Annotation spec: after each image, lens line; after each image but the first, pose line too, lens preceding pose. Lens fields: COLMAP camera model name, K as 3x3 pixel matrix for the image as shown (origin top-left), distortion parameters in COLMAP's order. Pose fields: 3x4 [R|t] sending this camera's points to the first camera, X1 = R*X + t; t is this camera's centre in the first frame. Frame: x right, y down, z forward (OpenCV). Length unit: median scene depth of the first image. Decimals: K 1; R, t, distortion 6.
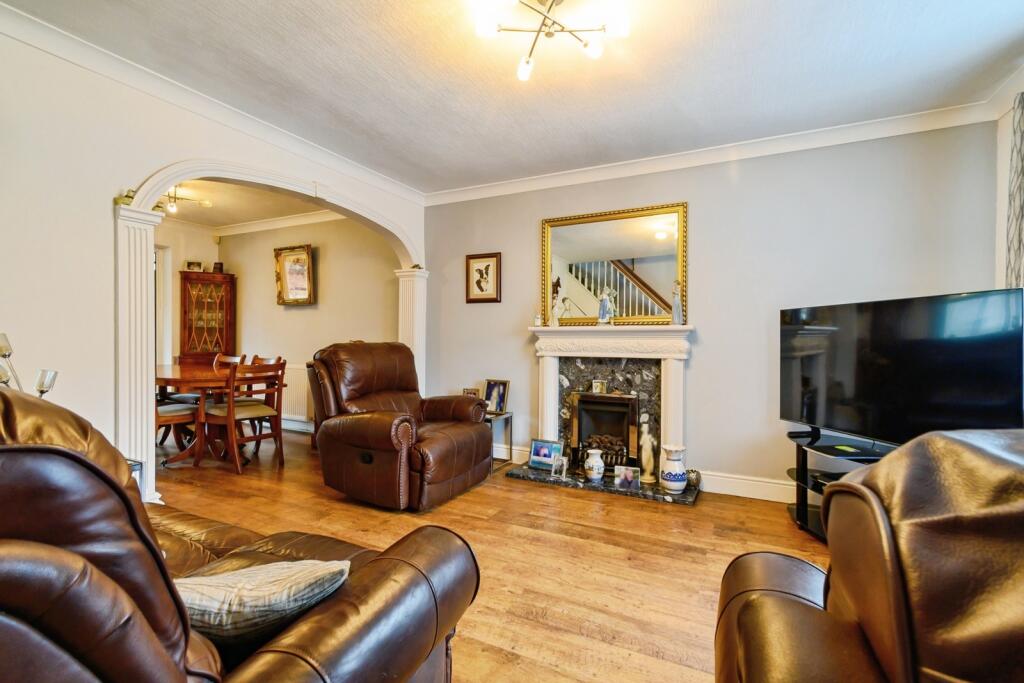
lens RADIAL K [[458.3, 0, 517.8], [0, 458.3, 357.4], [0, 0, 1]] dist [0.023353, 0.000044]
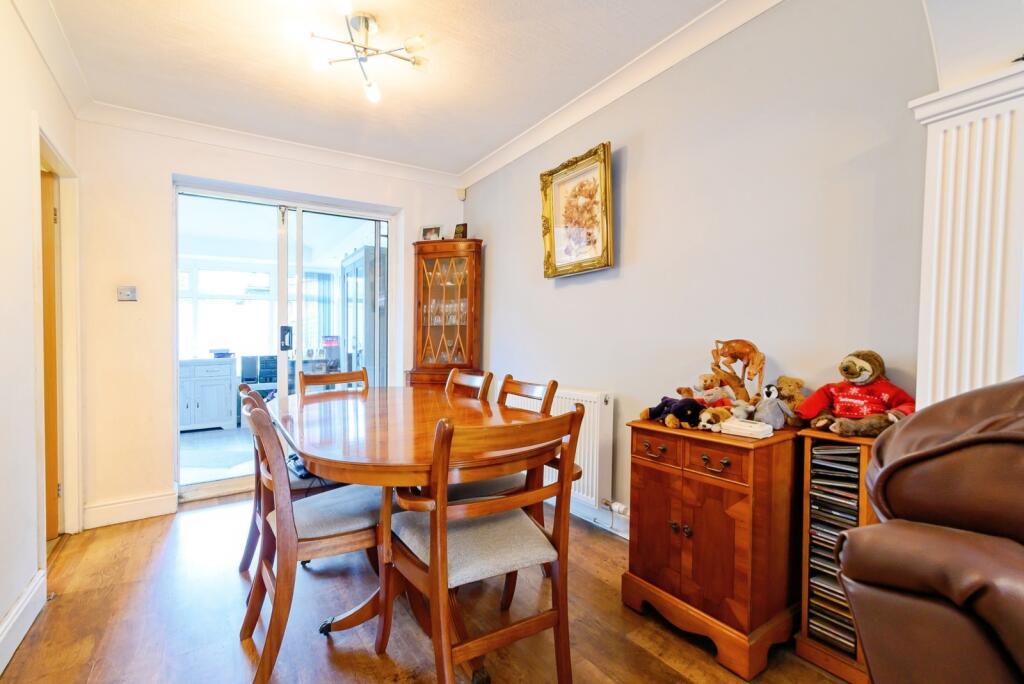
lens RADIAL K [[458.3, 0, 517.8], [0, 458.3, 357.9], [0, 0, 1]] dist [0.023353, 0.000044]
pose [[0.875196, 0.003887, -0.483754, -0.277542], [-0.005186, 0.999986, -0.001349, -0.019786], [0.483741, 0.003690, 0.875203, 0.496634]]
